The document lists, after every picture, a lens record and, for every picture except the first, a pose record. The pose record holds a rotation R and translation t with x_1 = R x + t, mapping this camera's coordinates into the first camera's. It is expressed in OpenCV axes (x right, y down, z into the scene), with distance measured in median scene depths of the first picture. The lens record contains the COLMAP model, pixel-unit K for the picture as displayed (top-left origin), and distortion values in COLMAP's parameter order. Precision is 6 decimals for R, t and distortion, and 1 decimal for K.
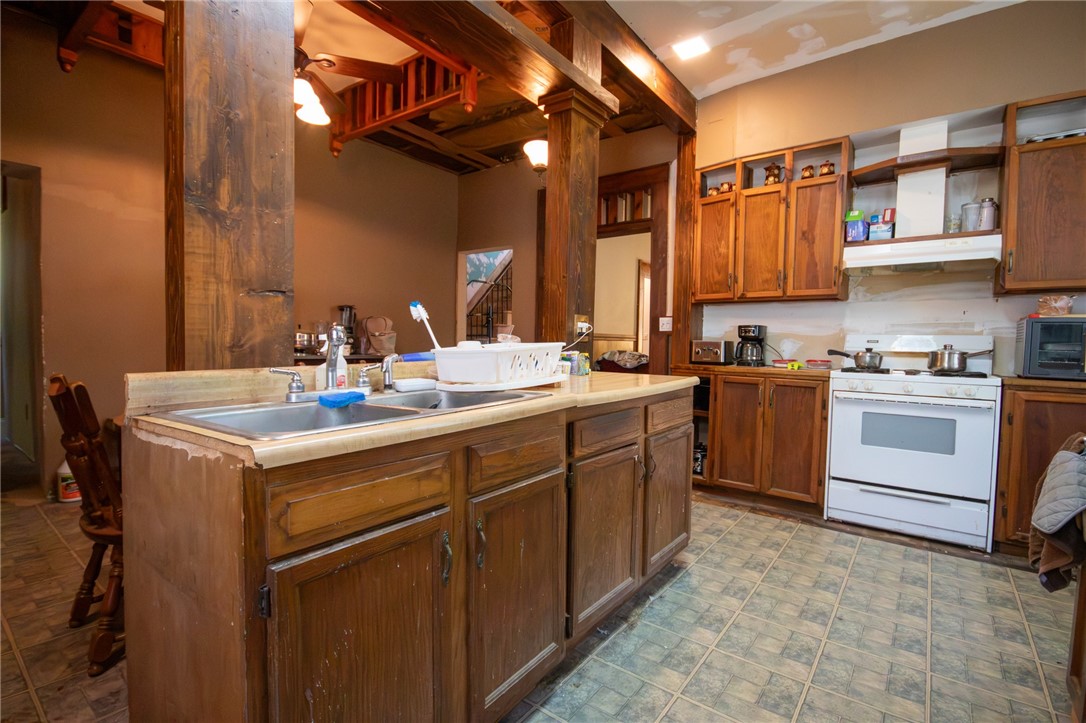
lens RADIAL K [[499.0, 0, 550.5], [0, 499.0, 359.0], [0, 0, 1]] dist [-0.016191, -0.001558]
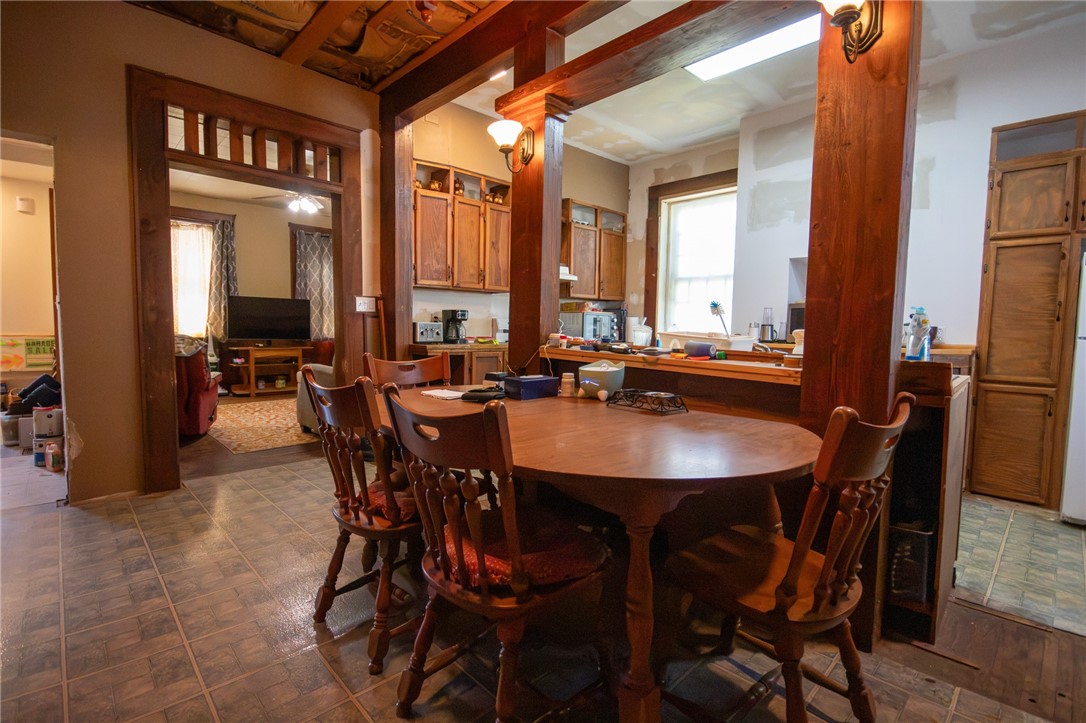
lens RADIAL K [[499.0, 0, 549.2], [0, 499.0, 361.3], [0, 0, 1]] dist [-0.016191, -0.001558]
pose [[0.141889, -0.075644, 0.986988, -0.764227], [0.029851, 0.996949, 0.072116, -0.023232], [-0.989432, 0.019231, 0.143714, 0.595527]]
